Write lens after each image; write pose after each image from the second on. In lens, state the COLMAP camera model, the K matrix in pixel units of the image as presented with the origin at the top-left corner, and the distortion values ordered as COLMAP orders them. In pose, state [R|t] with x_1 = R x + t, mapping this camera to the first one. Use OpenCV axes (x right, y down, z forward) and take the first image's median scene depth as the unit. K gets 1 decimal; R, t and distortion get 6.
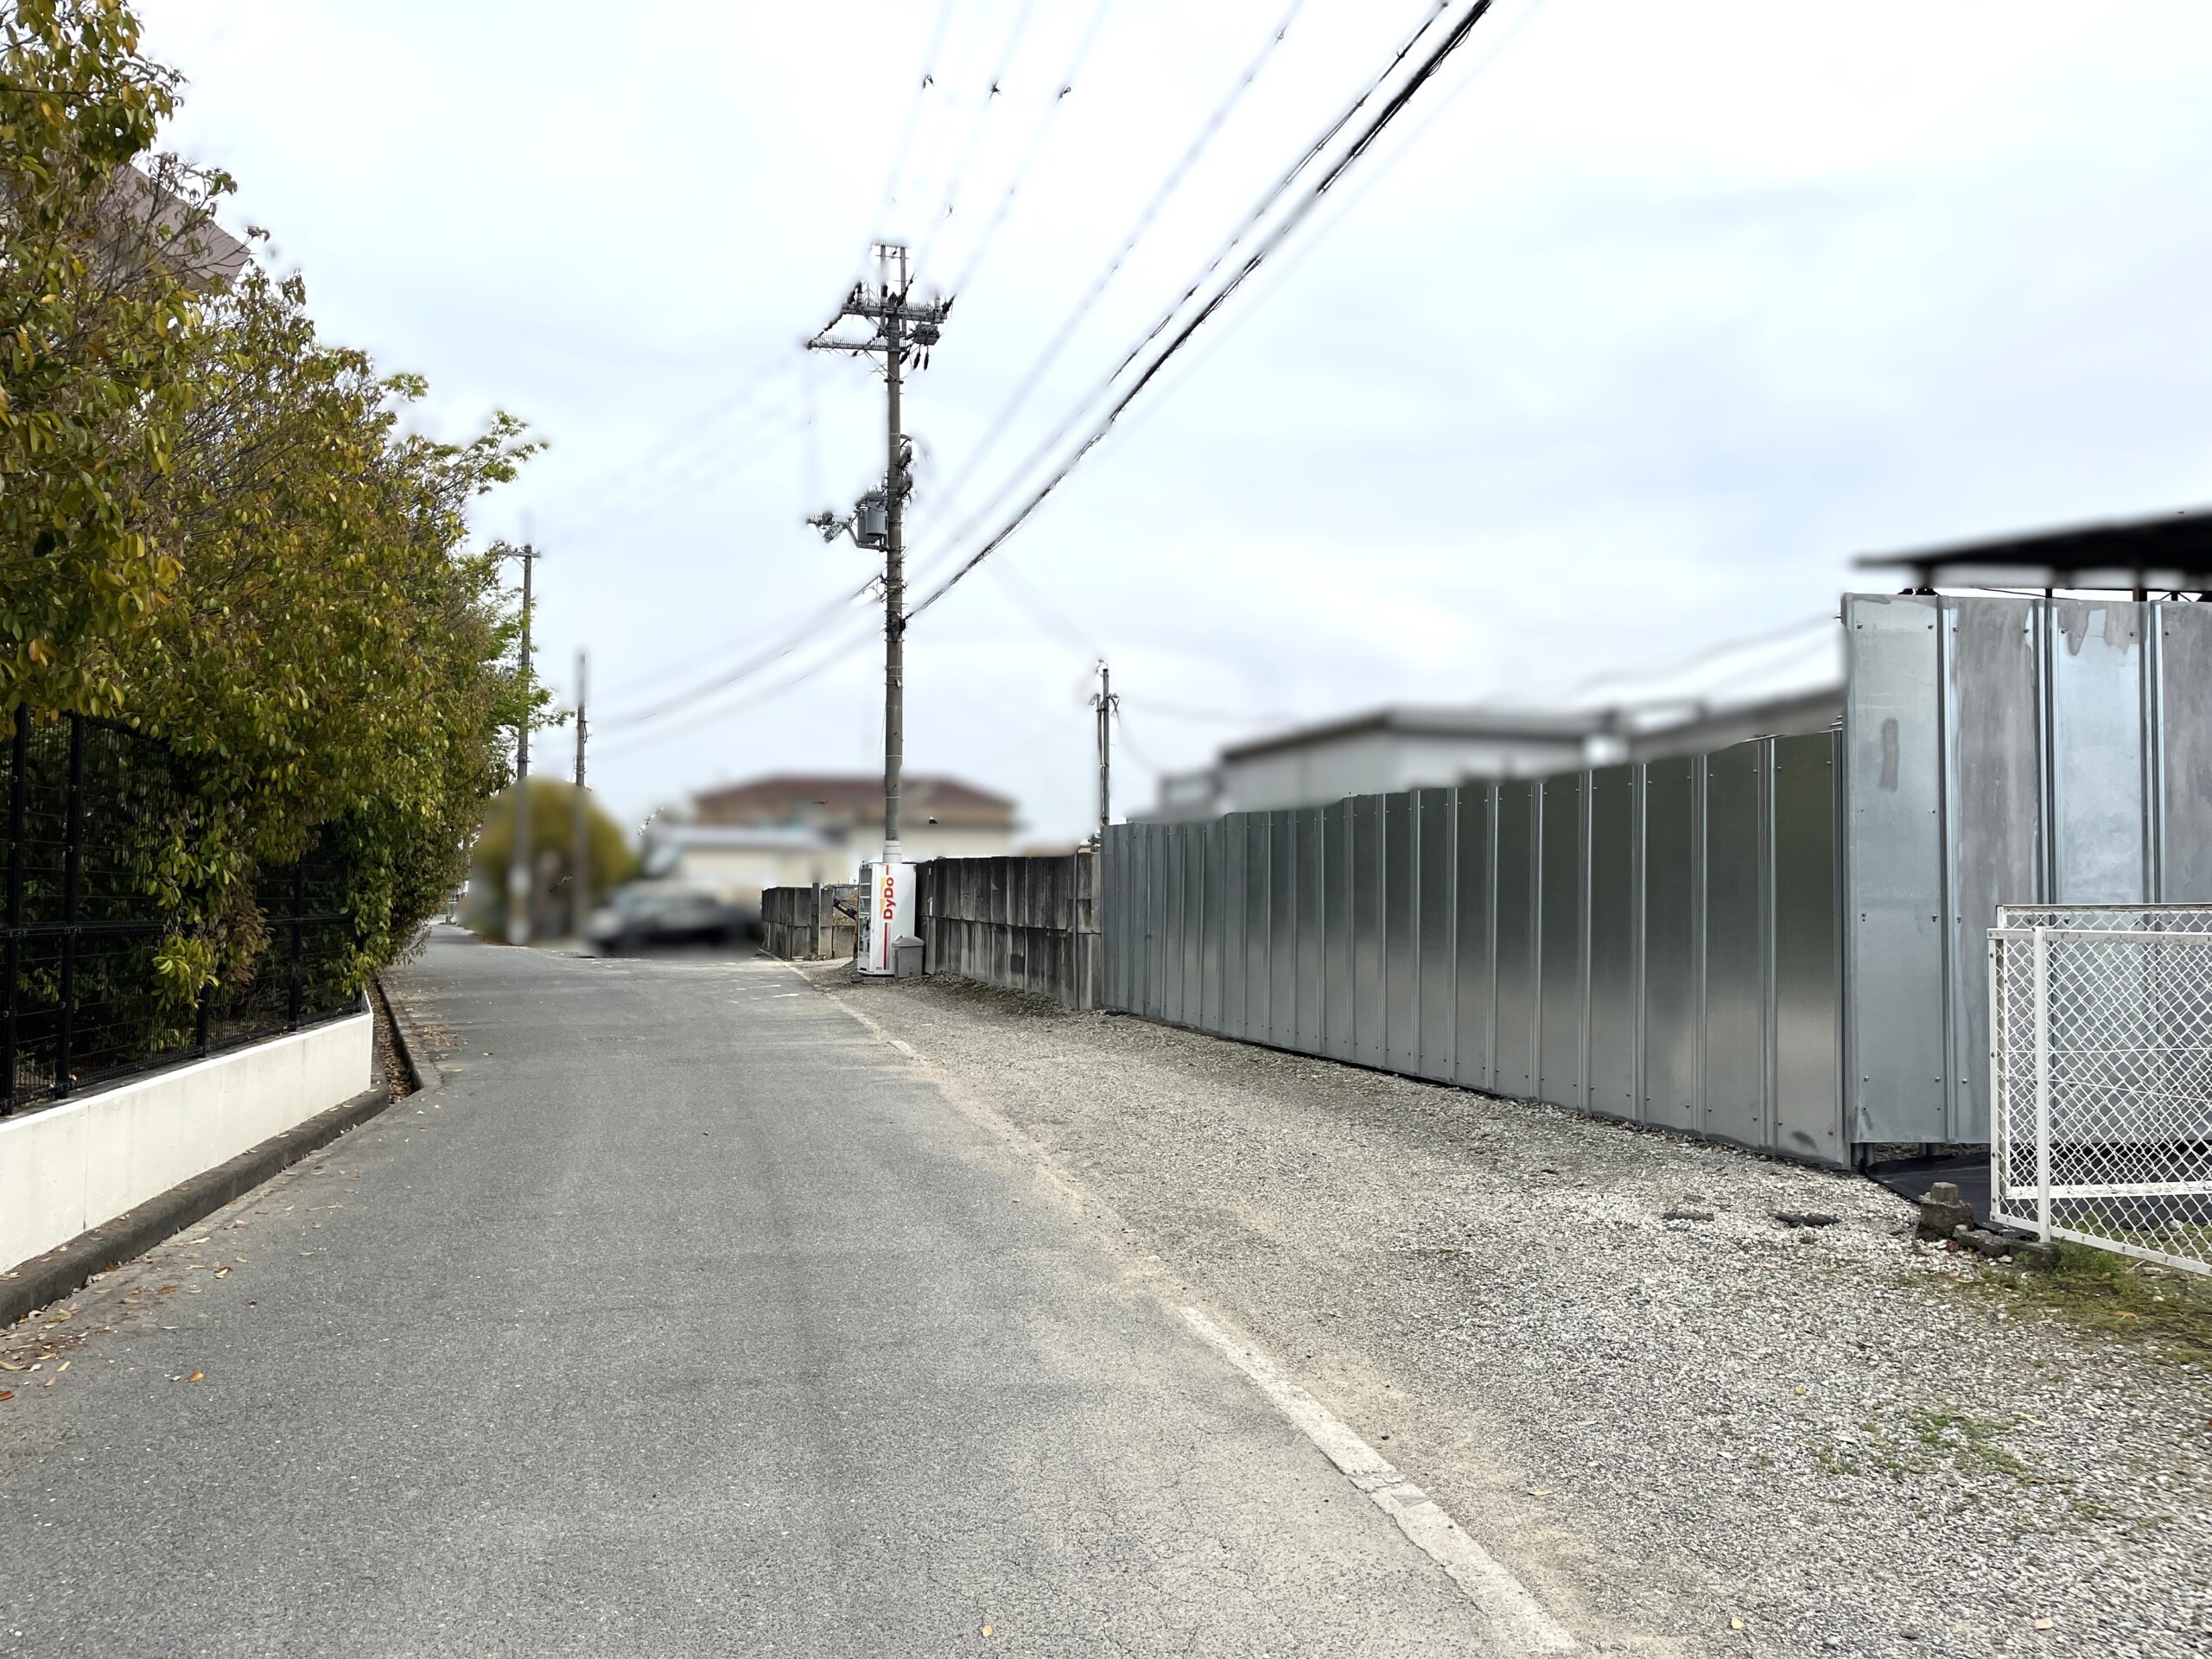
lens RADIAL K [[1663.7, 0, 1115.2], [0, 1663.7, 826.9], [0, 0, 1]] dist [0.069474, -0.091500]
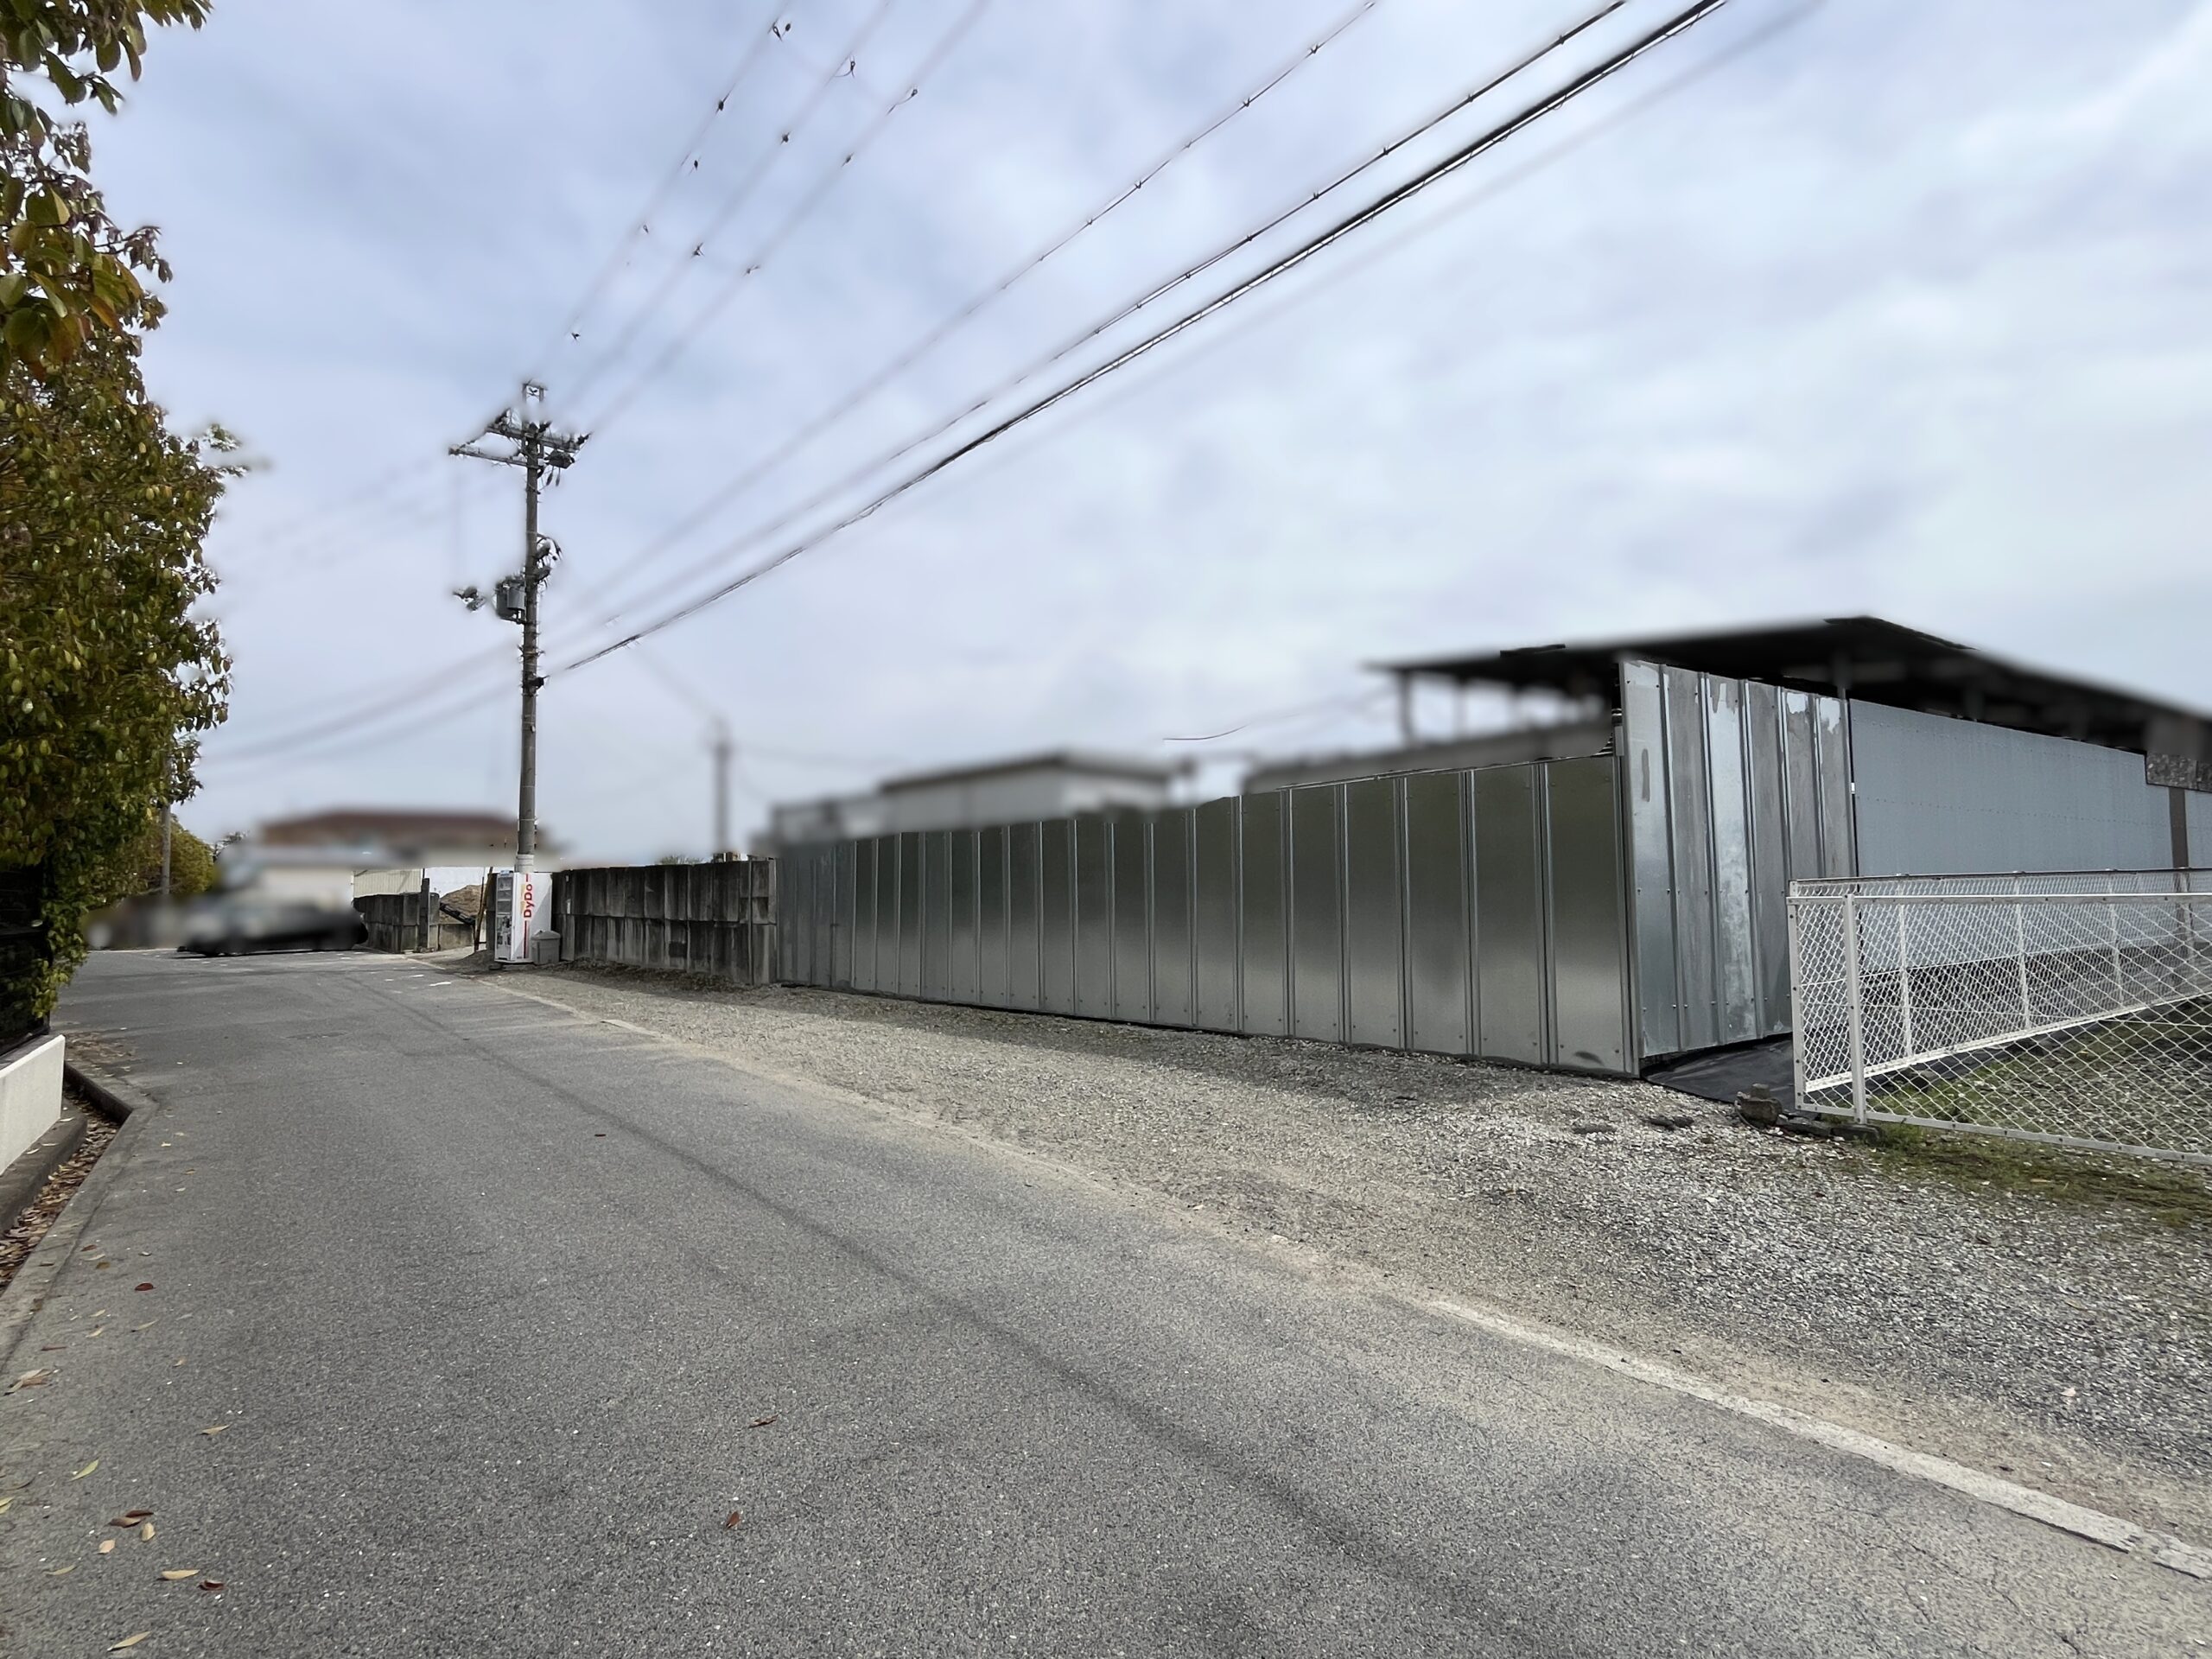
lens RADIAL K [[1030.6, 0, 1102.9], [0, 1030.6, 830.7], [0, 0, 1]] dist [-0.002158, 0.000451]
pose [[0.898382, 0.007205, 0.439156, -0.119044], [0.001039, 0.999828, -0.018529, 0.007057], [-0.439213, 0.017103, 0.898220, 0.162438]]
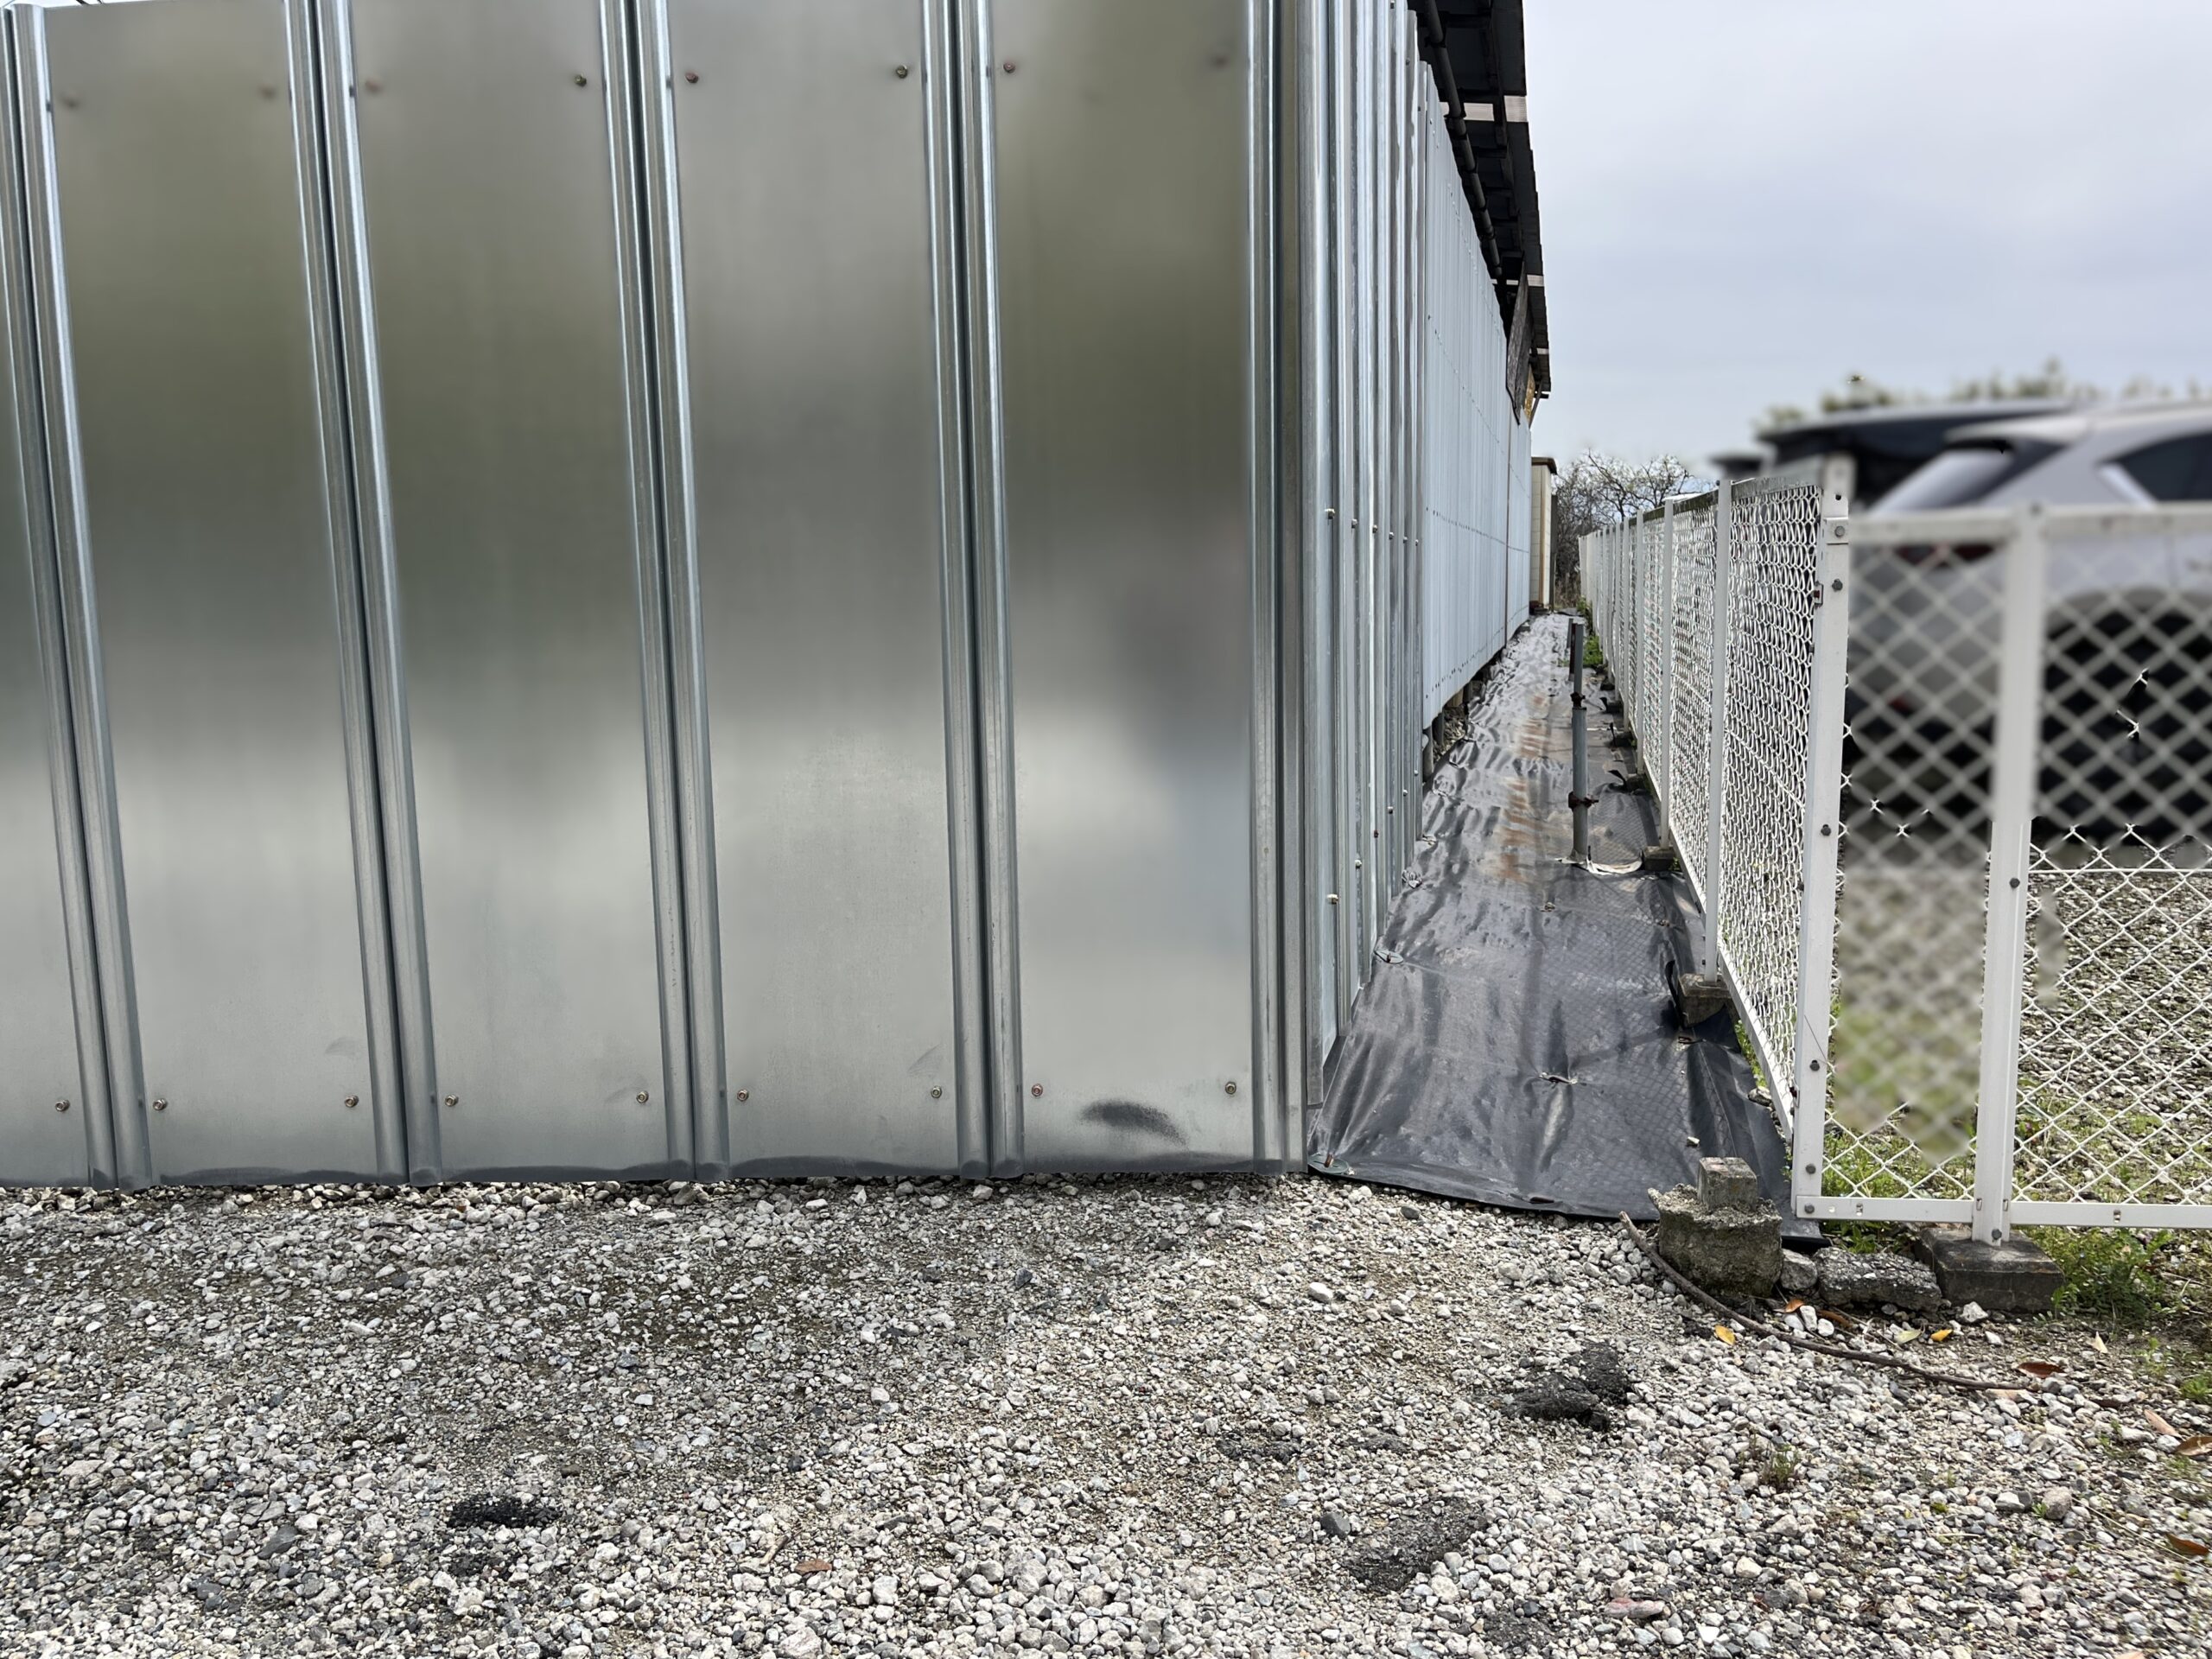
lens RADIAL K [[1663.7, 0, 1107.1], [0, 1663.7, 825.7], [0, 0, 1]] dist [0.069474, -0.091500]
pose [[0.310742, -0.183302, 0.932652, 0.026966], [-0.023388, 0.979457, 0.200294, 0.017841], [-0.950206, -0.084053, 0.300072, 0.345924]]
